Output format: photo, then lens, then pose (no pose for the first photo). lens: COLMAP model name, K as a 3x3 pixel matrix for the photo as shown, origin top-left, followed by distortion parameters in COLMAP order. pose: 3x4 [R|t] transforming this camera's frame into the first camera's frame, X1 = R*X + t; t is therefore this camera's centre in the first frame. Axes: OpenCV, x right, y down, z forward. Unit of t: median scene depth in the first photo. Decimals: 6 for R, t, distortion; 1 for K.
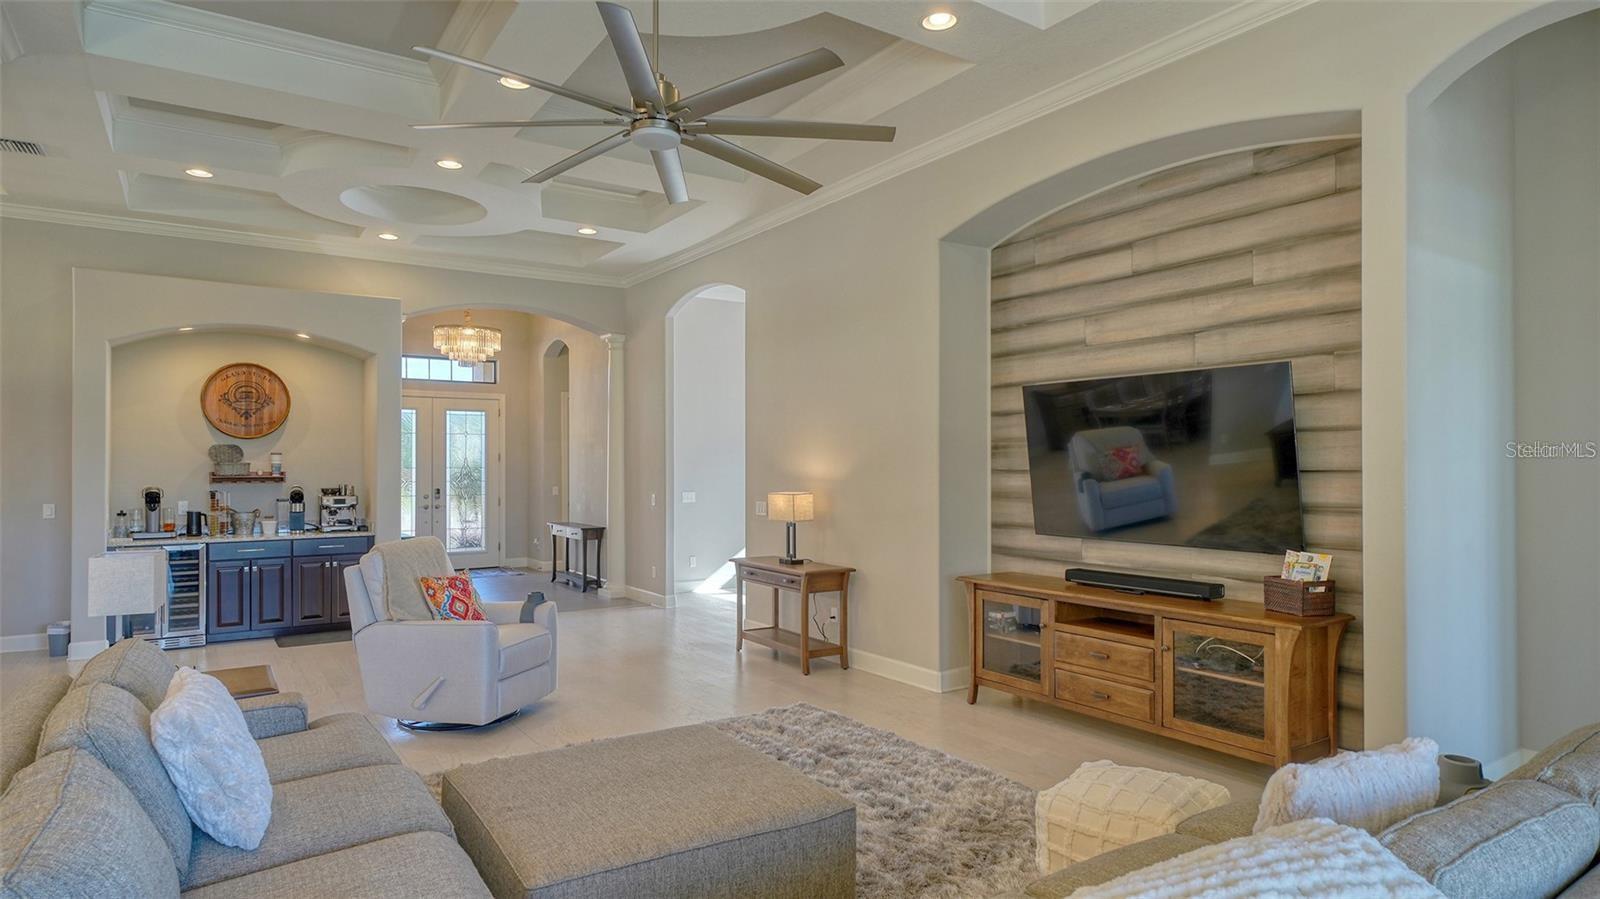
lens RADIAL K [[946.7, 0, 790.8], [0, 946.7, 471.8], [0, 0, 1]] dist [0.041311, 0.000067]
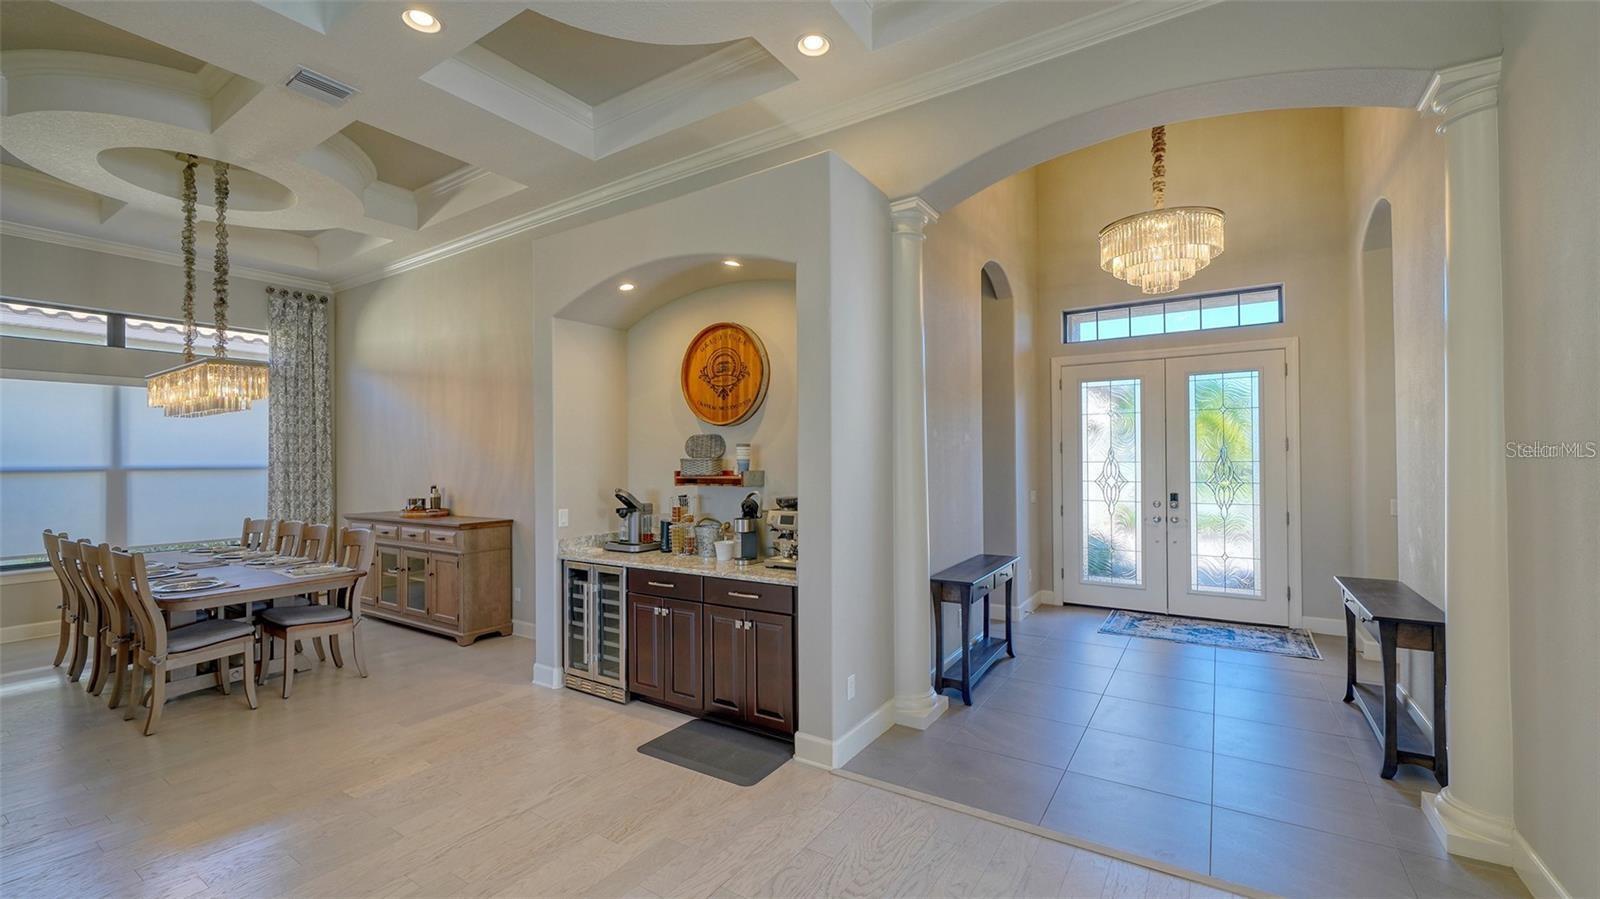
lens RADIAL K [[642.9, 0, 800.0], [0, 642.9, 449.5], [0, 0, 1]] dist [-0.002135, -0.000211]
pose [[0.394639, -0.008854, -0.918794, -0.086489], [-0.002745, 0.999938, -0.010815, -0.010712], [0.918832, 0.006790, 0.394590, 0.855094]]
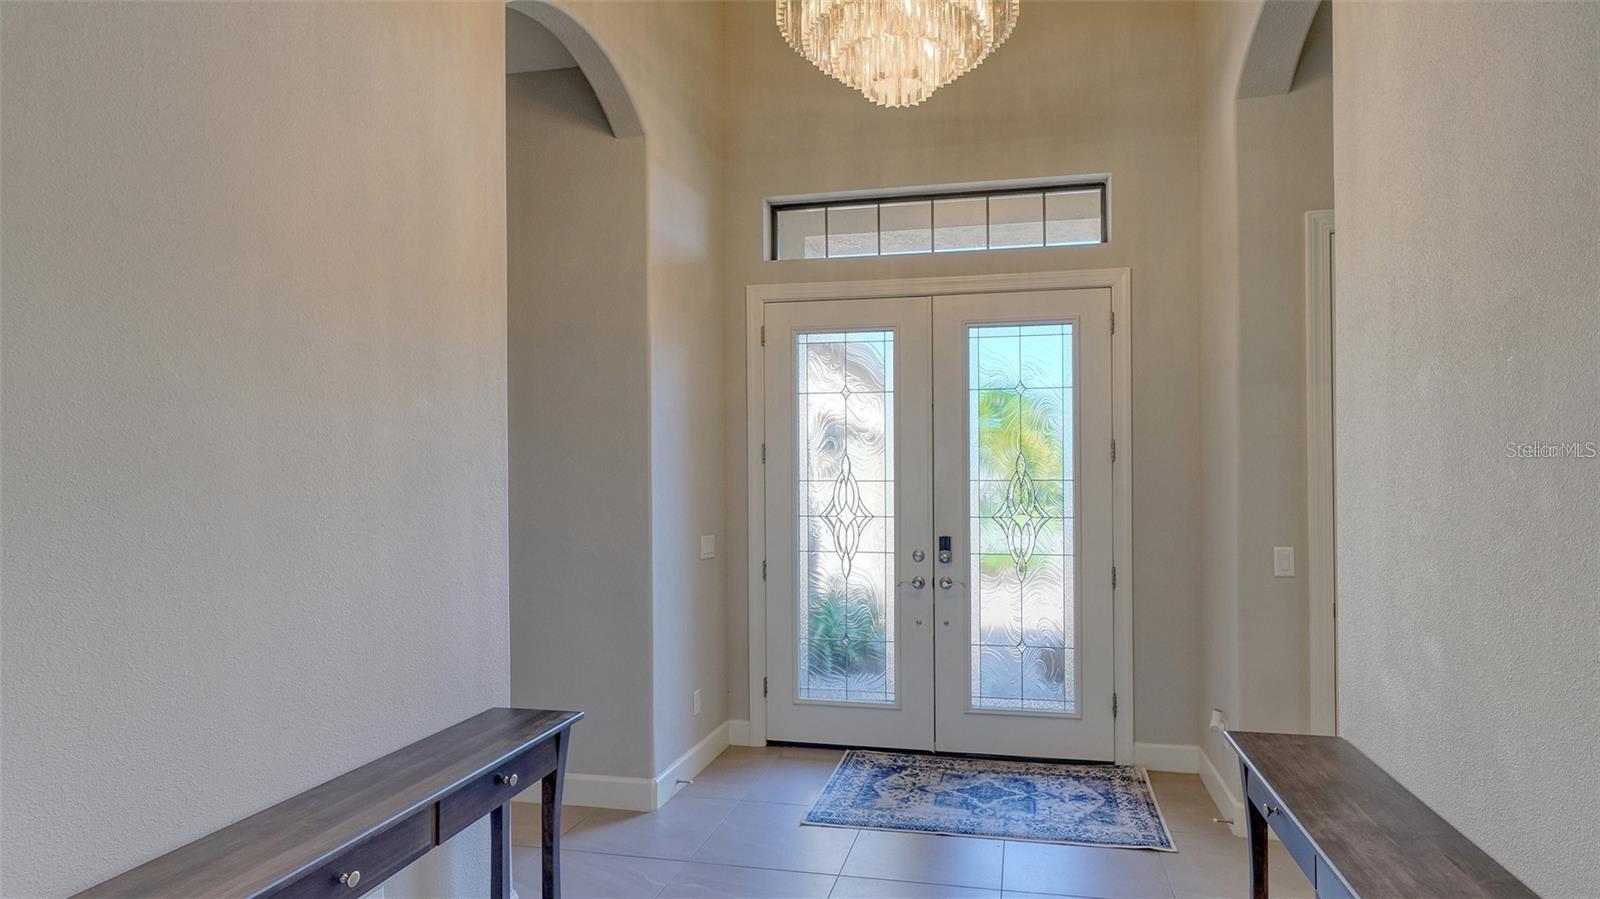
lens RADIAL K [[786.4, 0, 858.1], [0, 786.4, 454.7], [0, 0, 1]] dist [-0.001484, 0.000027]
pose [[0.704930, -0.015087, -0.709117, -0.257034], [-0.006337, 0.999600, -0.027567, -0.008371], [0.709249, 0.023926, 0.704552, 1.116543]]
